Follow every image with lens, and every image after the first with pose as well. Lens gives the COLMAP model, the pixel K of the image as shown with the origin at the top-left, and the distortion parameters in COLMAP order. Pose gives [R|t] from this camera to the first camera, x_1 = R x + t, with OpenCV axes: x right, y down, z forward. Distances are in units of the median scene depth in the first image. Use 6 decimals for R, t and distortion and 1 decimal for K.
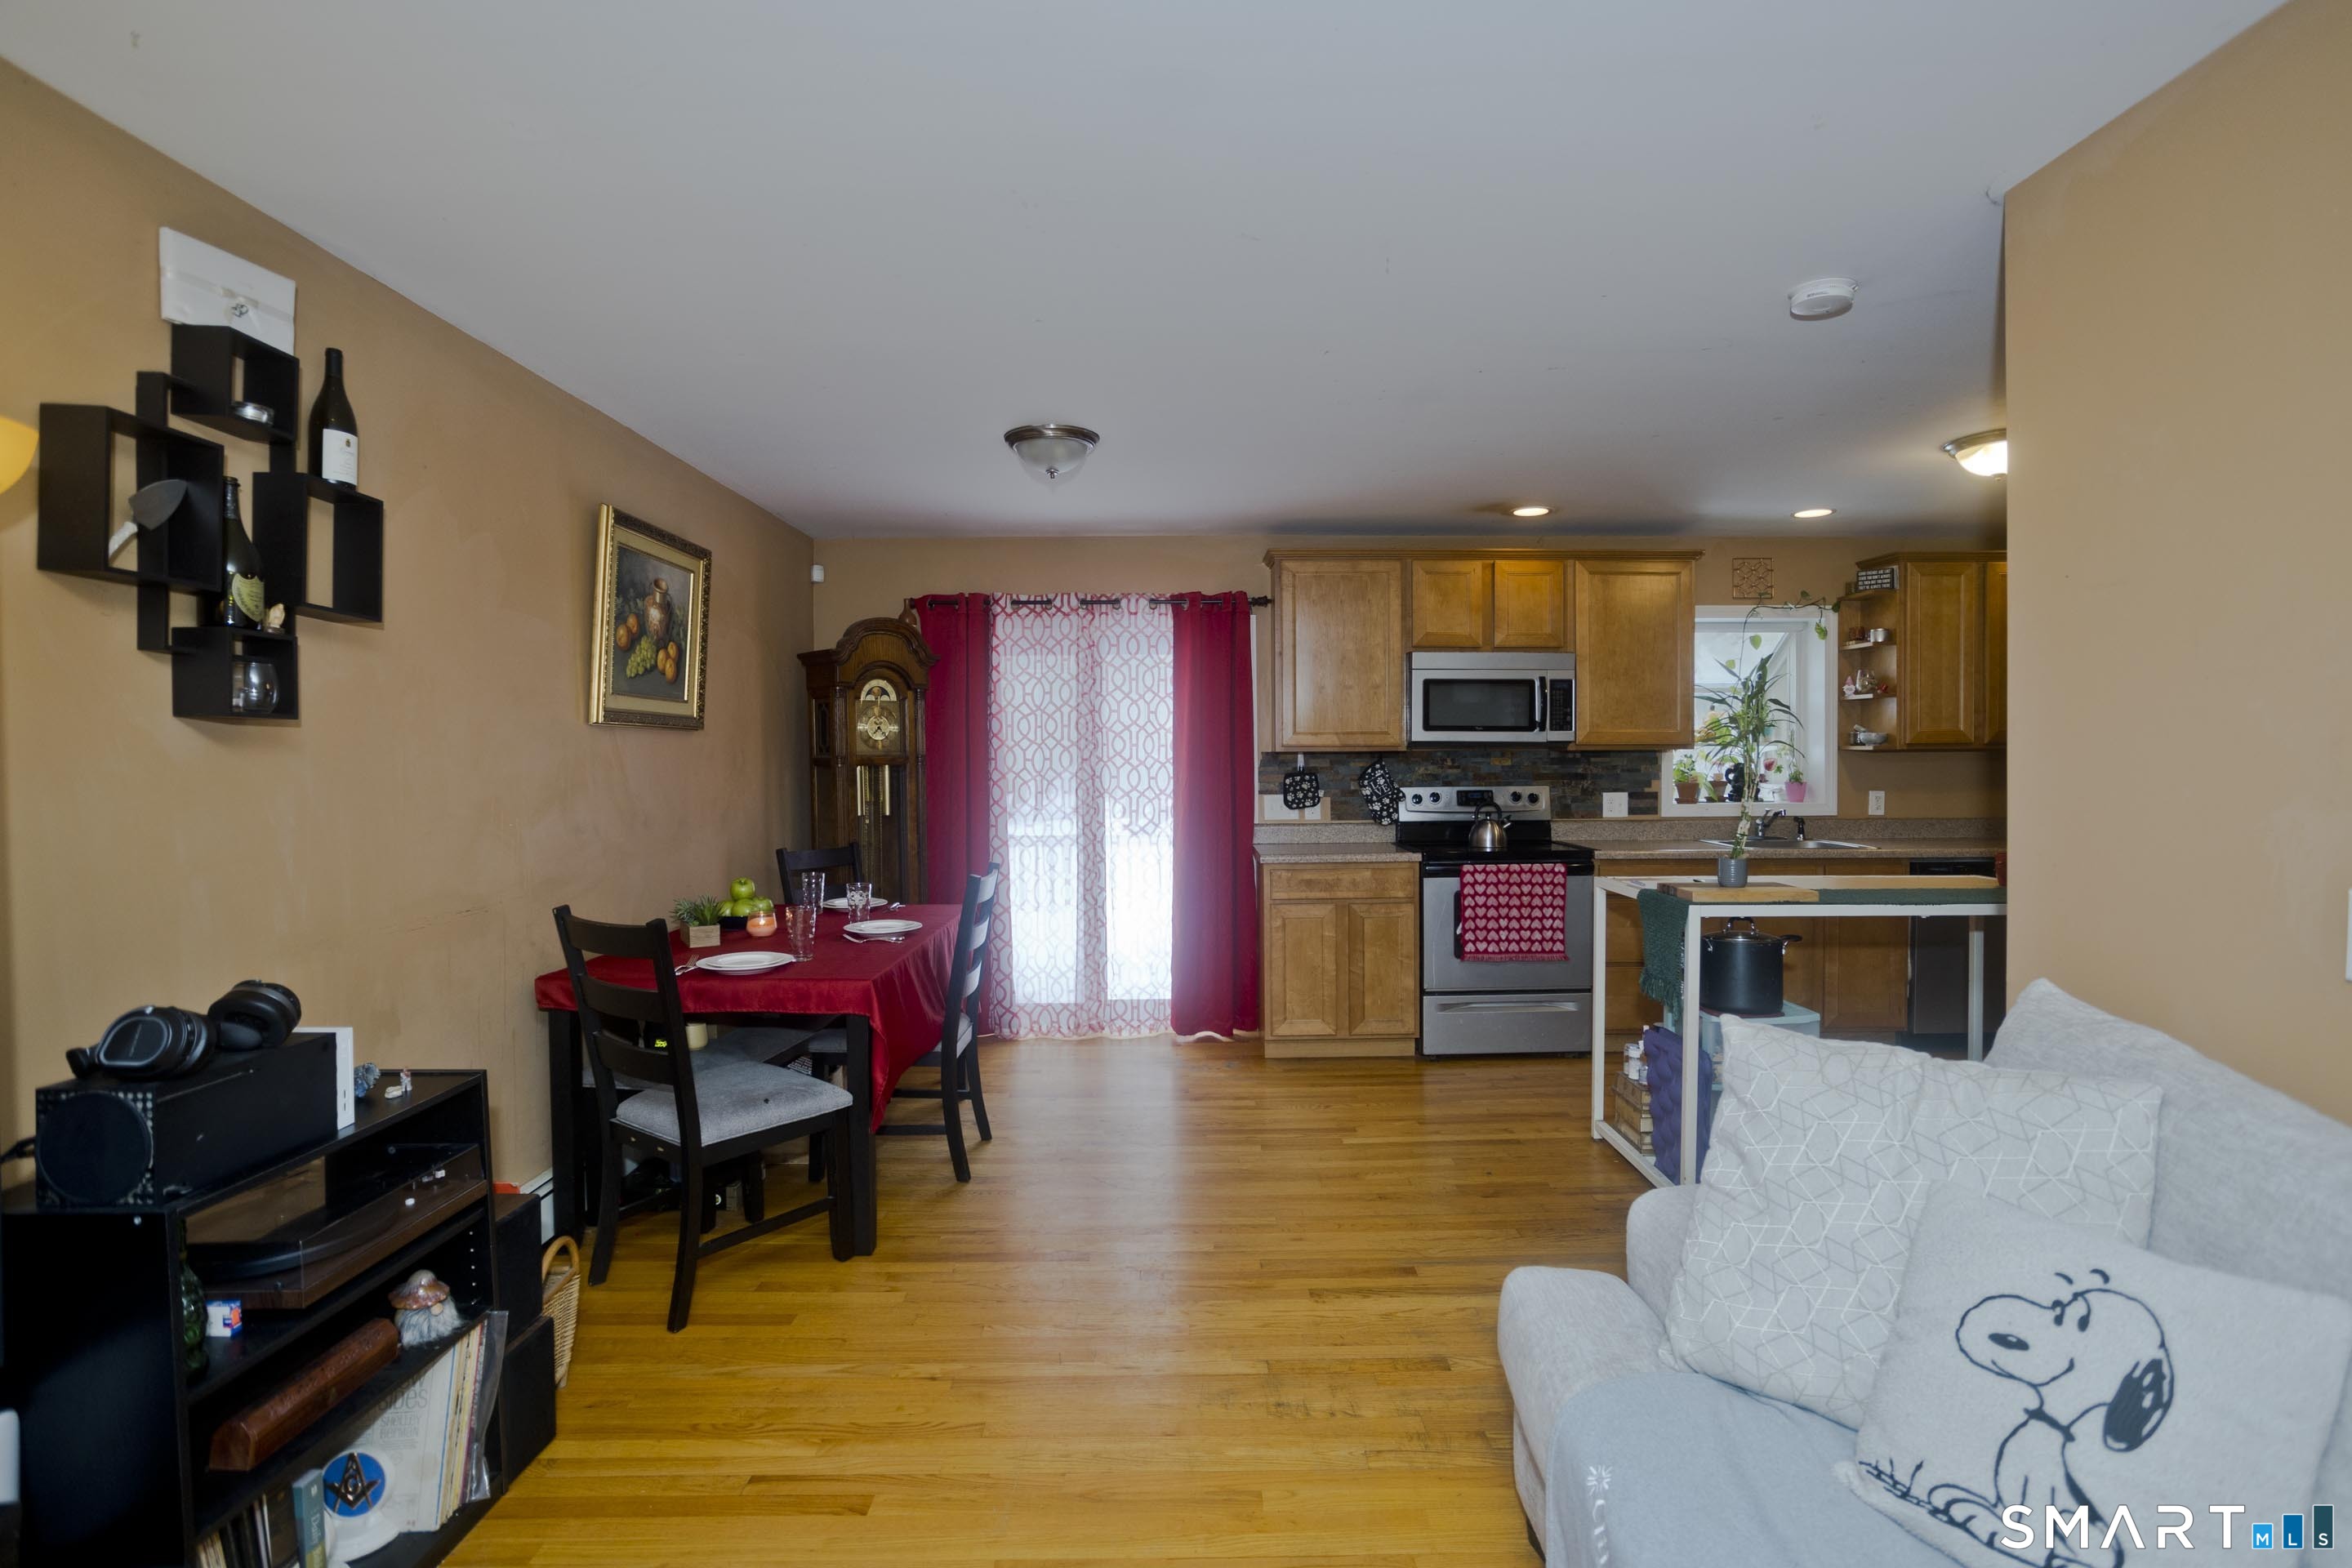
lens RADIAL K [[1136.4, 0, 1191.3], [0, 1136.4, 775.9], [0, 0, 1]] dist [-0.030179, 0.015602]
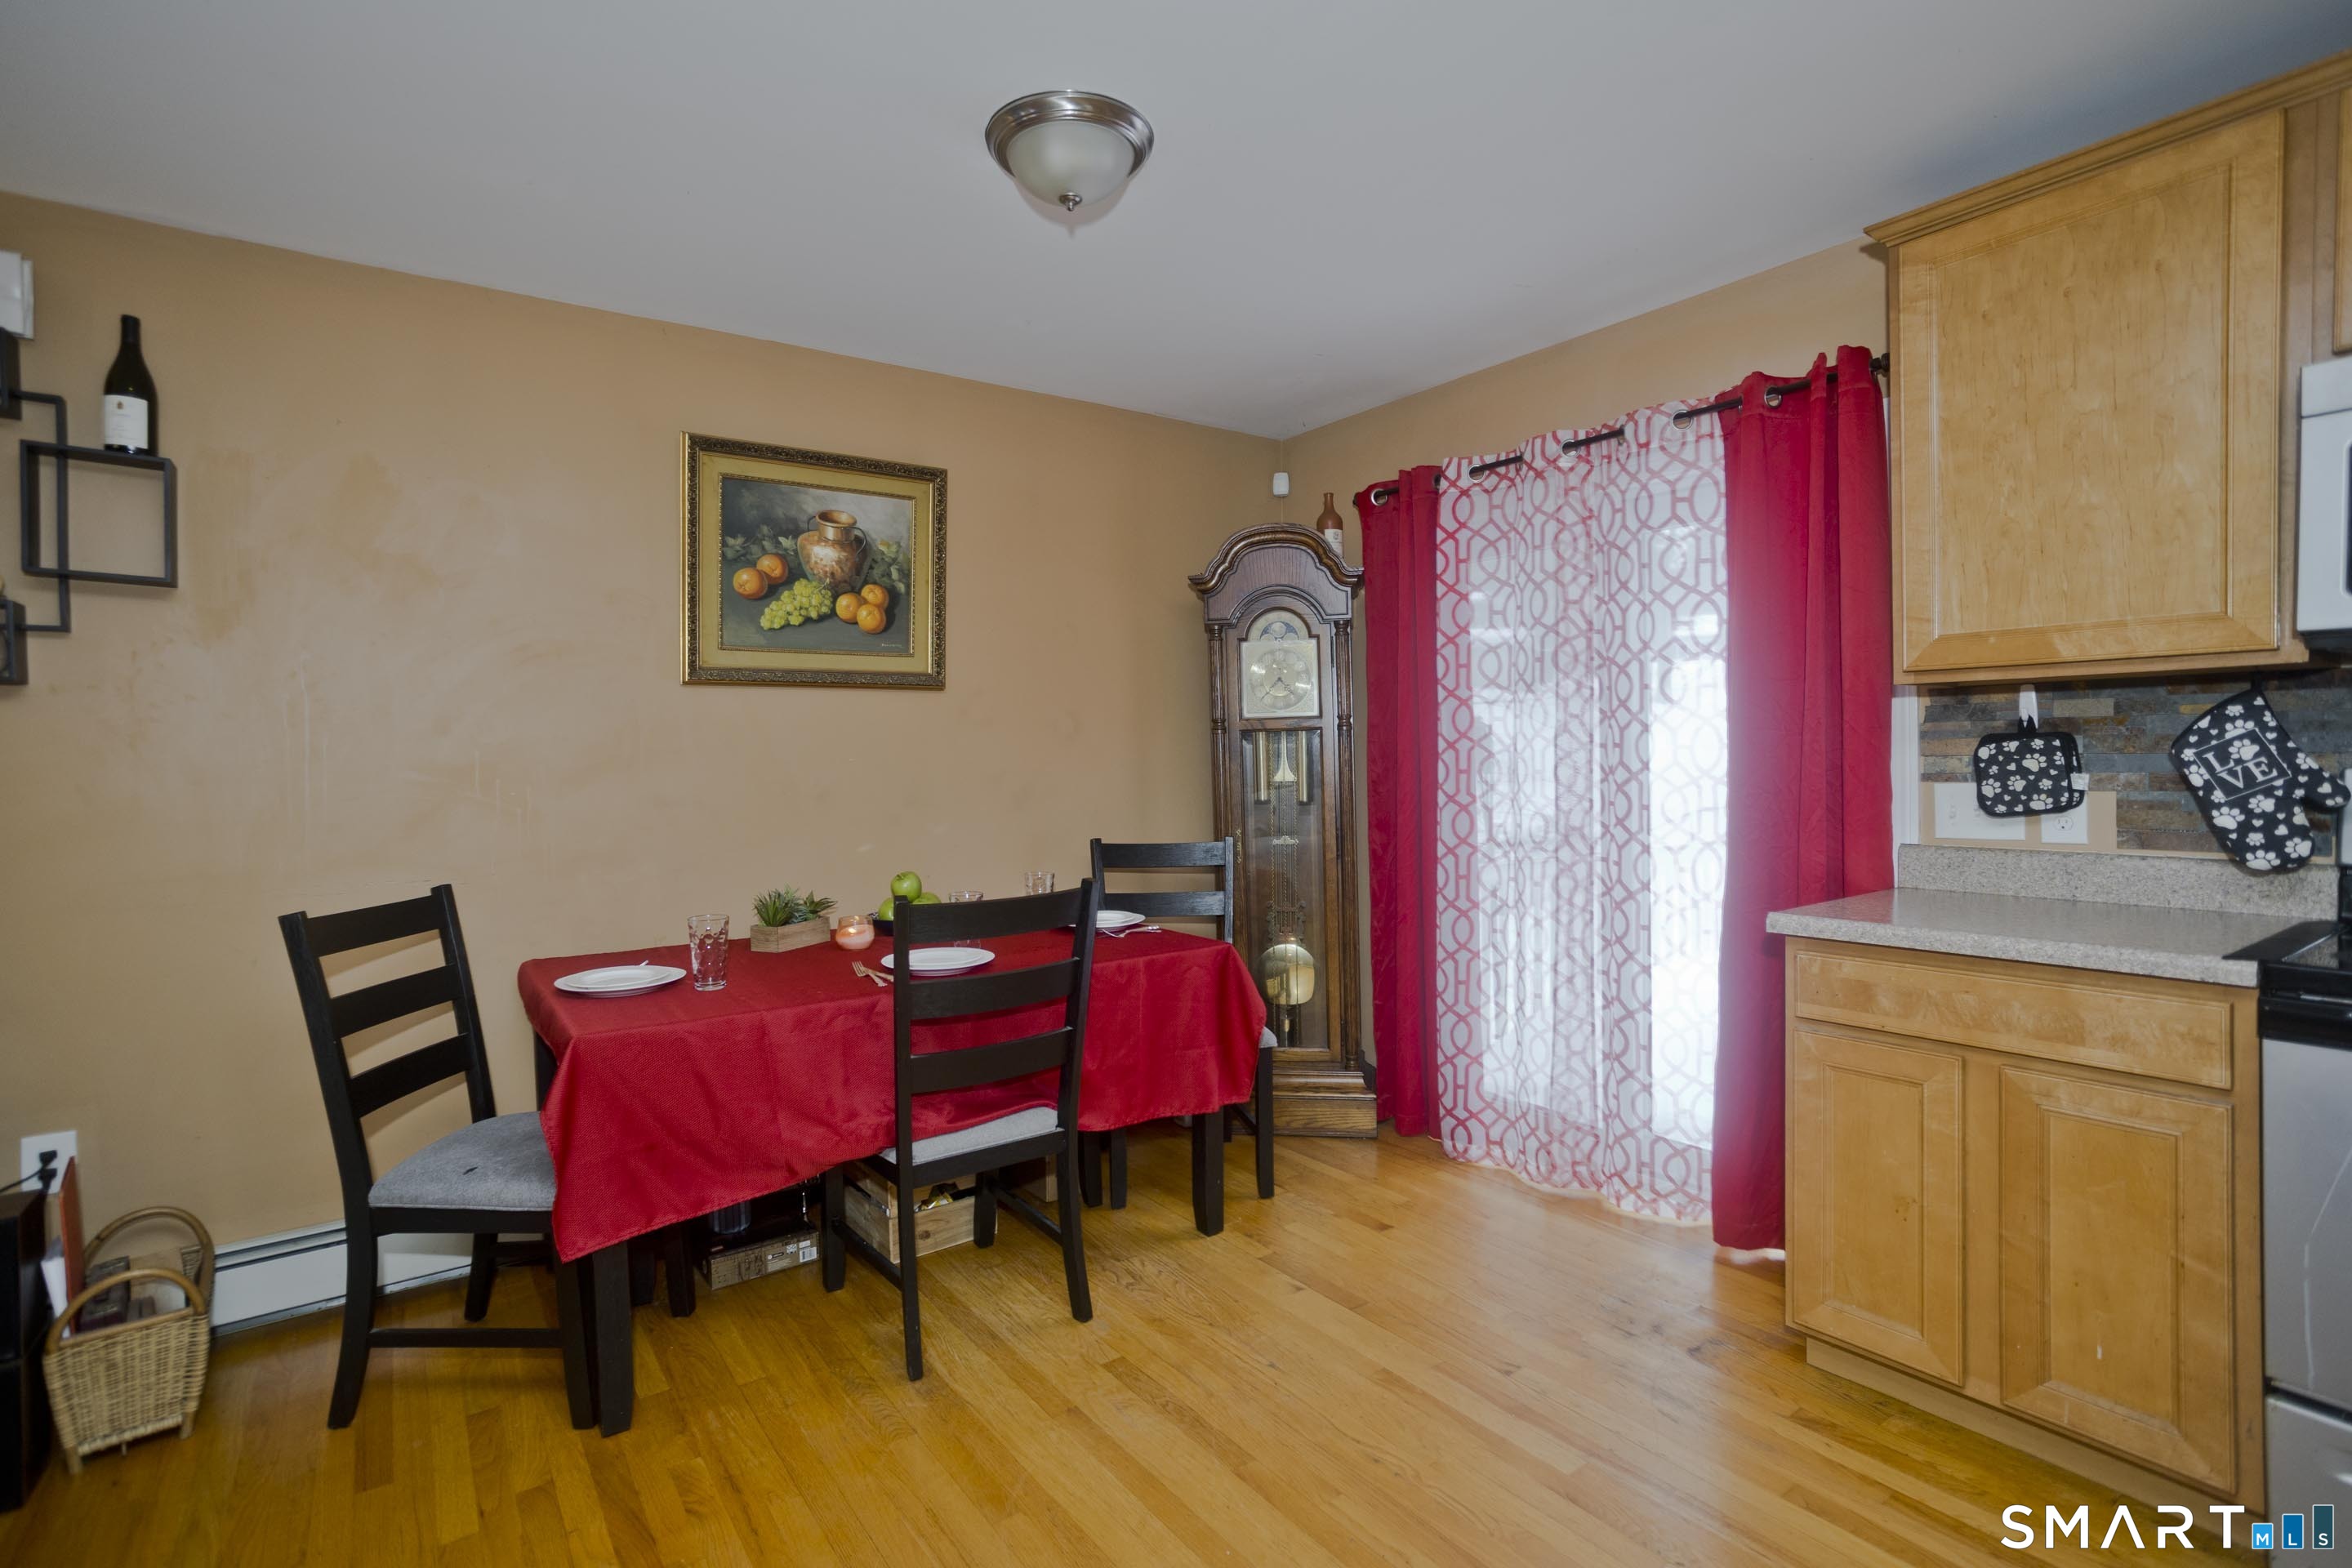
lens RADIAL K [[1136.4, 0, 1179.0], [0, 1136.4, 777.8], [0, 0, 1]] dist [-0.030179, 0.015602]
pose [[0.580789, 0.013388, -0.813944, 0.260837], [-0.001937, 0.999885, 0.015064, 0.008694], [0.814052, -0.007173, 0.580748, 0.501229]]
